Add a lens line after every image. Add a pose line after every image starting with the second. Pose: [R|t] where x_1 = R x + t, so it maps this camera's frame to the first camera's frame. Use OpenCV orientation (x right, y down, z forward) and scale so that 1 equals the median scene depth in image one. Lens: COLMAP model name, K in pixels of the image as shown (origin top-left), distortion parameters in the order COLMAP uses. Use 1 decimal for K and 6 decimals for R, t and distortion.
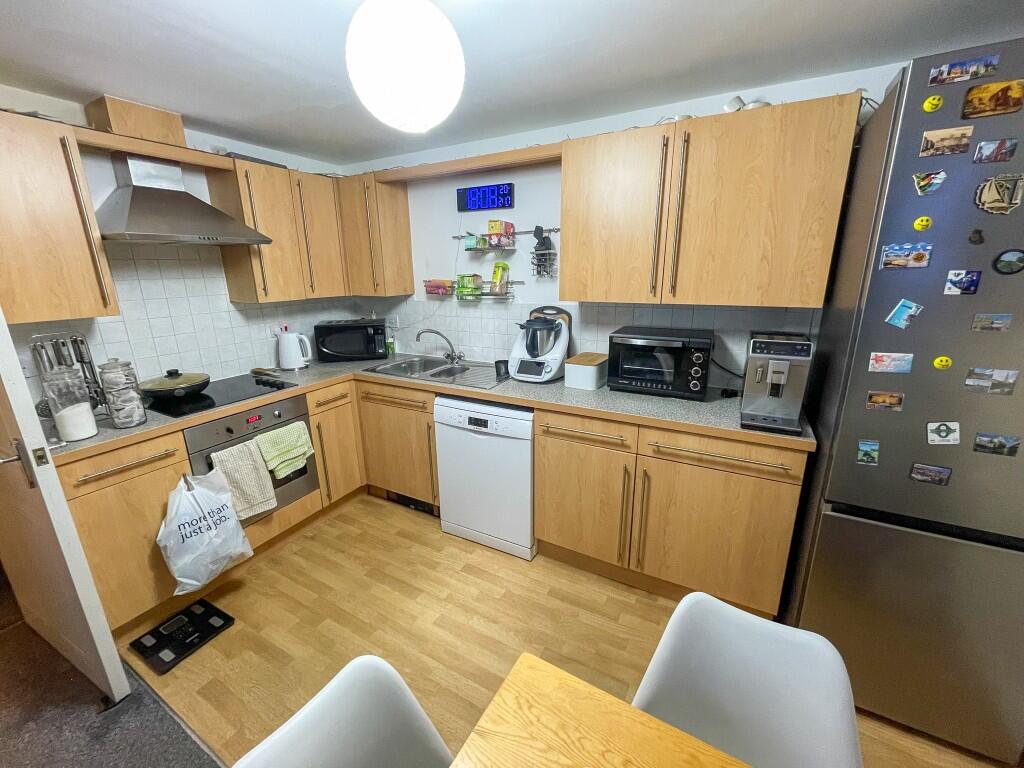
lens RADIAL K [[411.8, 0, 510.6], [0, 411.8, 382.1], [0, 0, 1]] dist [-0.002721, -0.000723]
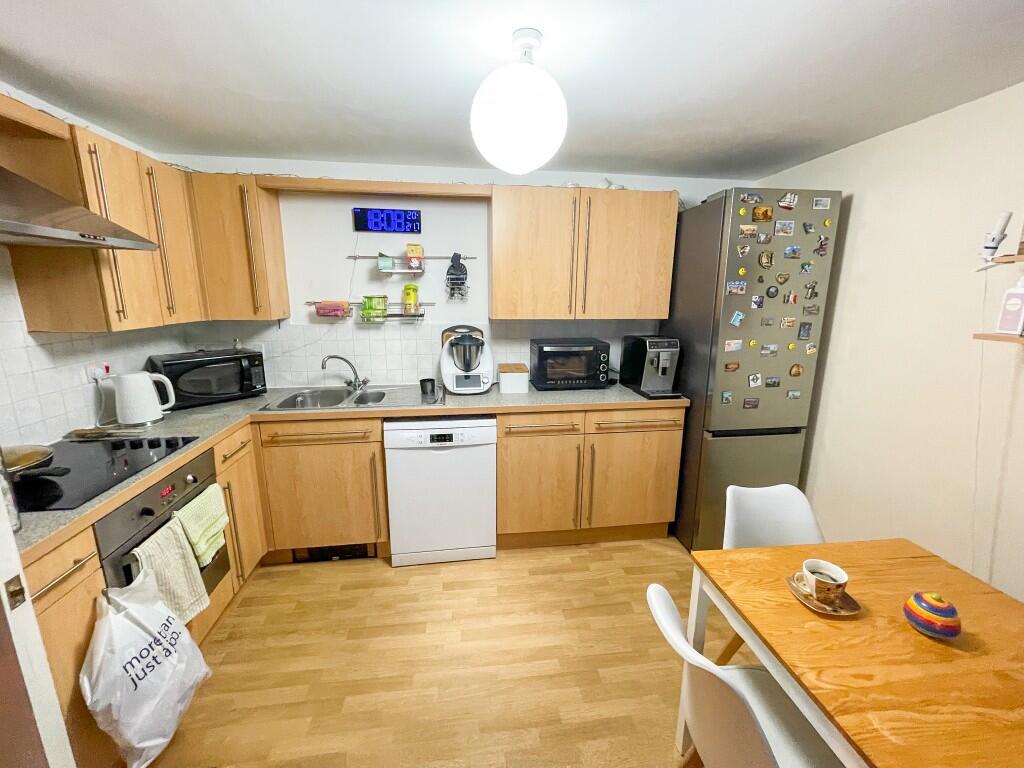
lens RADIAL K [[411.8, 0, 511.2], [0, 411.8, 381.5], [0, 0, 1]] dist [-0.002721, -0.000723]
pose [[0.804151, -0.108026, 0.584527, -0.517579], [0.142625, 0.989687, -0.013311, -0.003345], [-0.577061, 0.094072, 0.811265, 0.056168]]
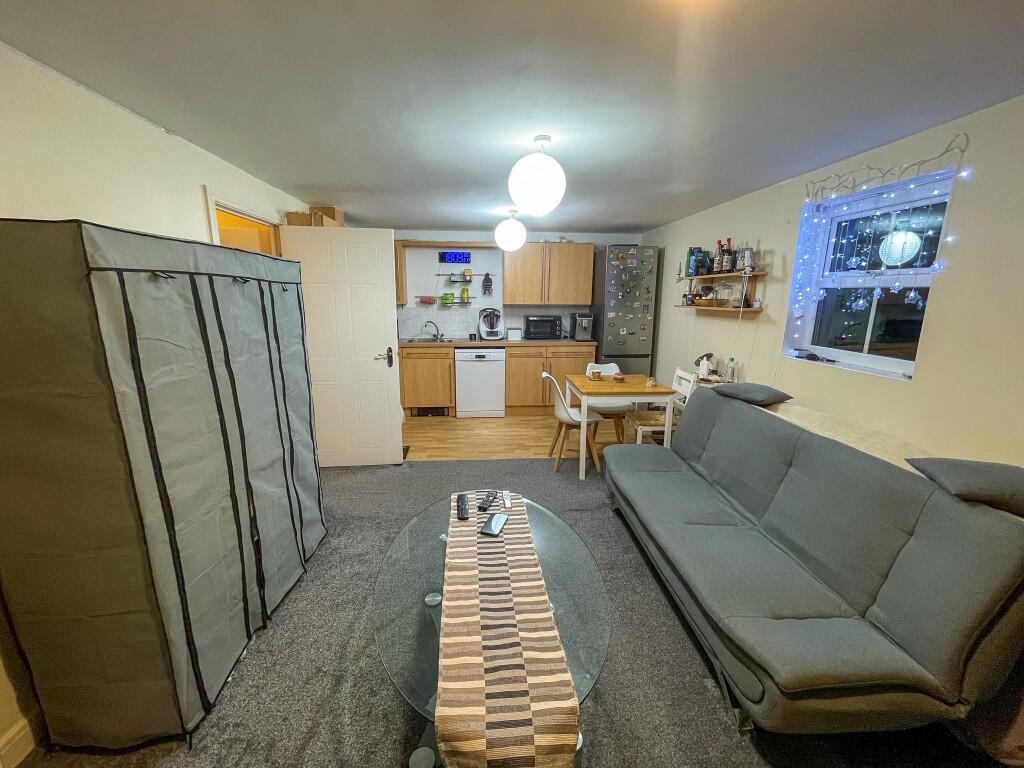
lens RADIAL K [[411.8, 0, 509.3], [0, 411.8, 377.8], [0, 0, 1]] dist [-0.002721, -0.000723]
pose [[0.836164, -0.091666, 0.540765, -1.180059], [0.131135, 0.990753, -0.034825, 0.312536], [-0.532573, 0.100032, 0.840452, -0.985593]]
